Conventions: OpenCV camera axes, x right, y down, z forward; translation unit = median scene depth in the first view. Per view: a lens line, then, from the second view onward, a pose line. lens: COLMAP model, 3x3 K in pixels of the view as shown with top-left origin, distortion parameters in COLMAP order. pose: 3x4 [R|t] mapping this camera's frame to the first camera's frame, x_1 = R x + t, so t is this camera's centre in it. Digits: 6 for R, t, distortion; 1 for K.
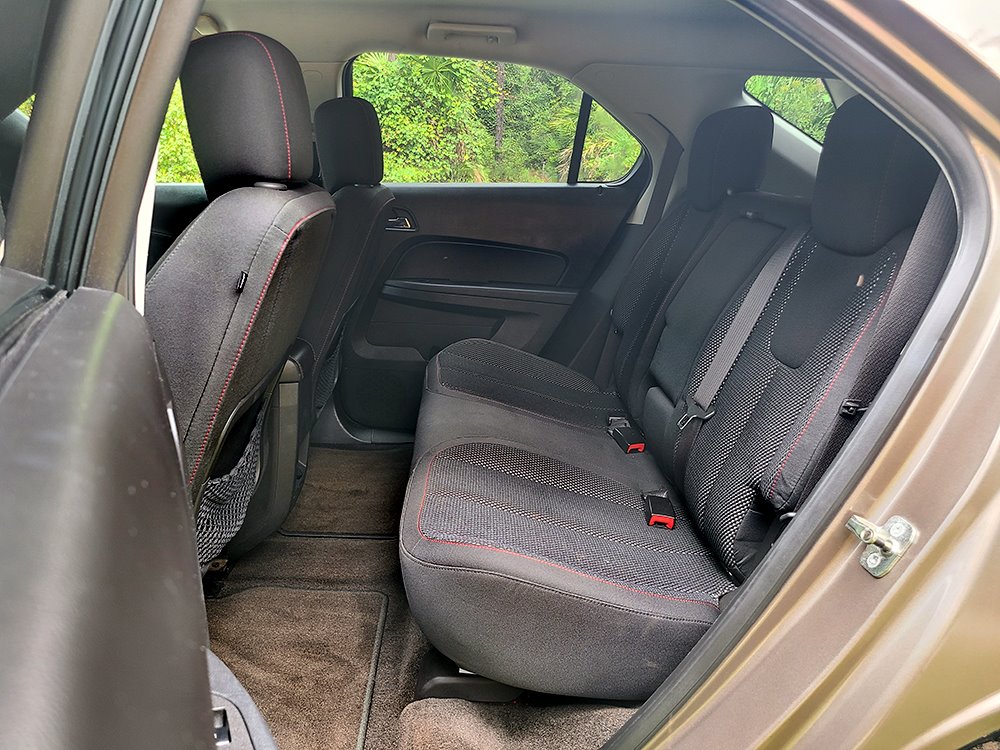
lens RADIAL K [[748.1, 0, 500.0], [0, 748.1, 375.0], [0, 0, 1]] dist [0.032853, 0.000919]
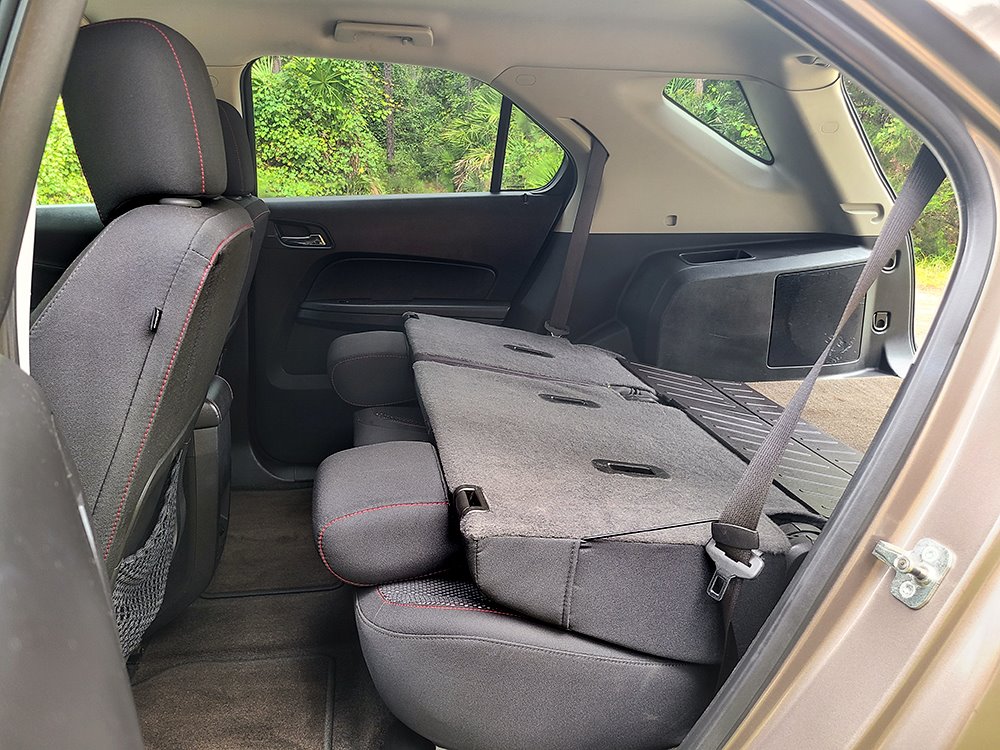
lens RADIAL K [[748.6, 0, 506.6], [0, 748.6, 372.8], [0, 0, 1]] dist [0.030167, -0.008485]
pose [[0.988706, -0.062832, 0.136063, -0.033415], [0.065149, 0.997796, -0.012637, -0.013093], [-0.134969, 0.021358, 0.990620, 0.057626]]
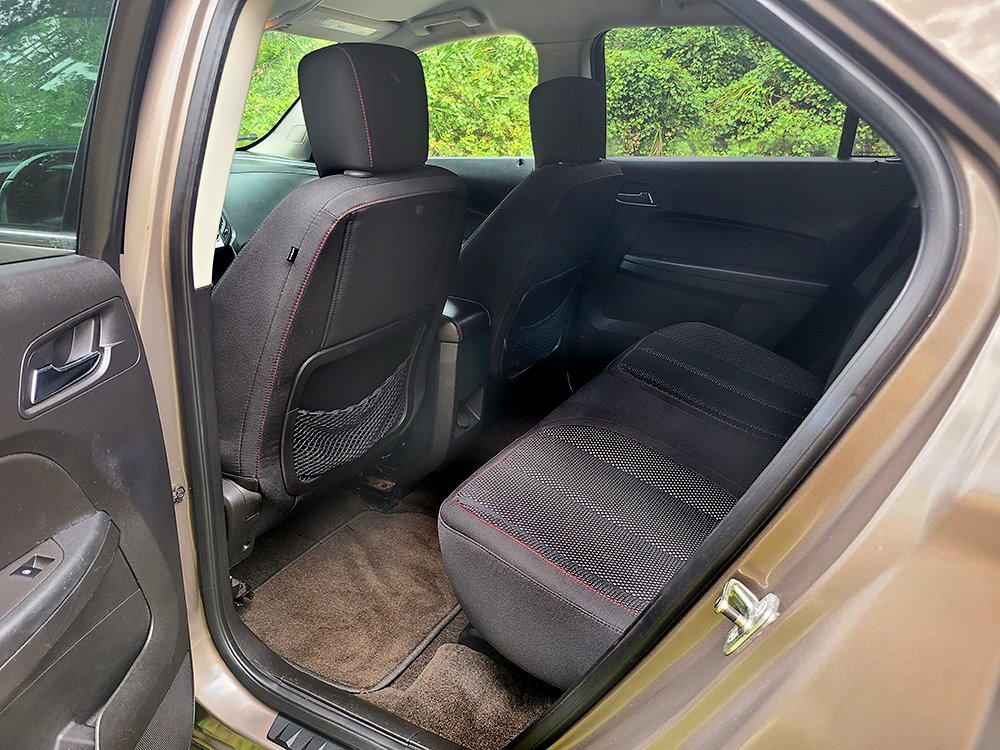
lens RADIAL K [[756.3, 0, 500.8], [0, 756.3, 360.0], [0, 0, 1]] dist [0.052406, -0.000821]
pose [[0.845651, 0.146518, -0.513231, 0.248591], [-0.131090, 0.989145, 0.066384, -0.032326], [0.517387, 0.011142, 0.855679, 0.044135]]
